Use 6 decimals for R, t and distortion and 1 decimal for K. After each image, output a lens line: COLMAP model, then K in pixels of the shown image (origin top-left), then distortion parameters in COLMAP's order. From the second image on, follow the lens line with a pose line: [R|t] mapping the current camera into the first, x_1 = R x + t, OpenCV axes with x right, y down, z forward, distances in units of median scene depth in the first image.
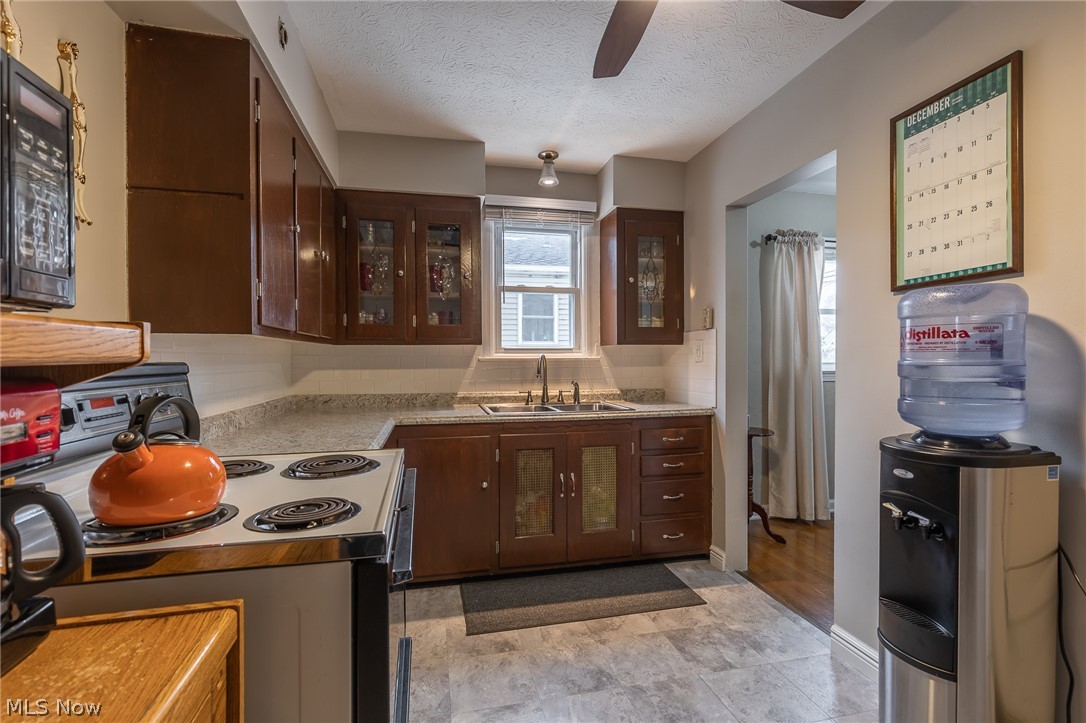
lens RADIAL K [[487.6, 0, 542.2], [0, 487.6, 360.5], [0, 0, 1]] dist [0.005060, -0.001622]
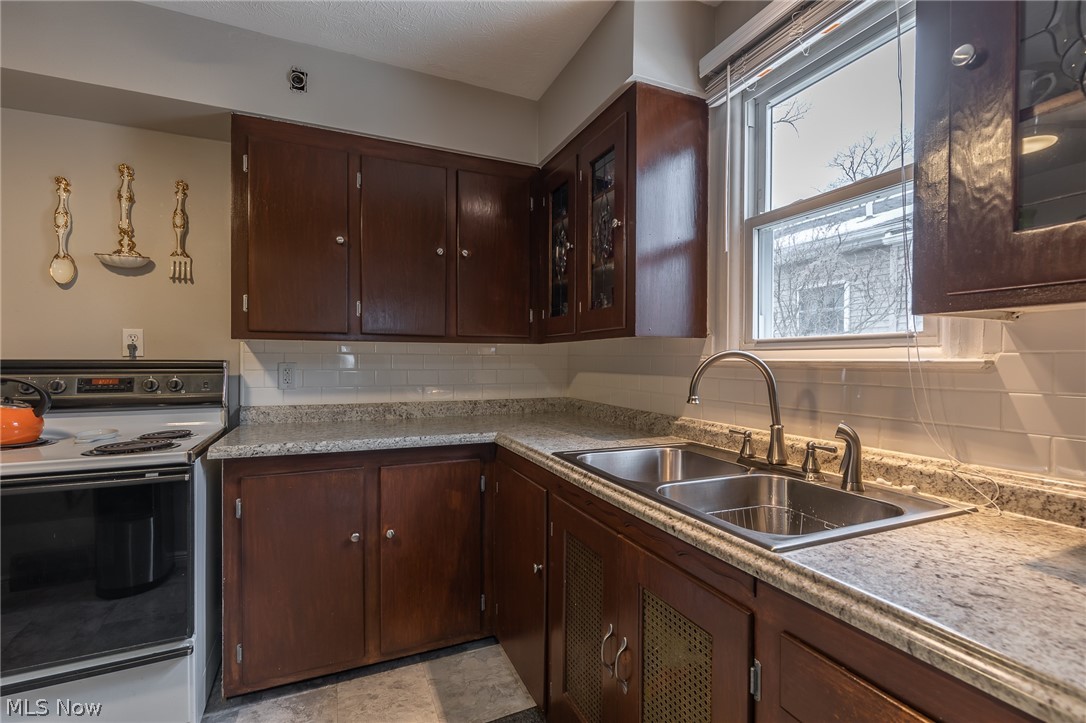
lens RADIAL K [[487.6, 0, 548.6], [0, 487.6, 360.5], [0, 0, 1]] dist [0.005060, -0.001622]
pose [[0.193563, 0.006240, -0.981068, 0.305314], [-0.008414, 0.999954, 0.004700, -0.004101], [0.981052, 0.007345, 0.193607, 0.568603]]
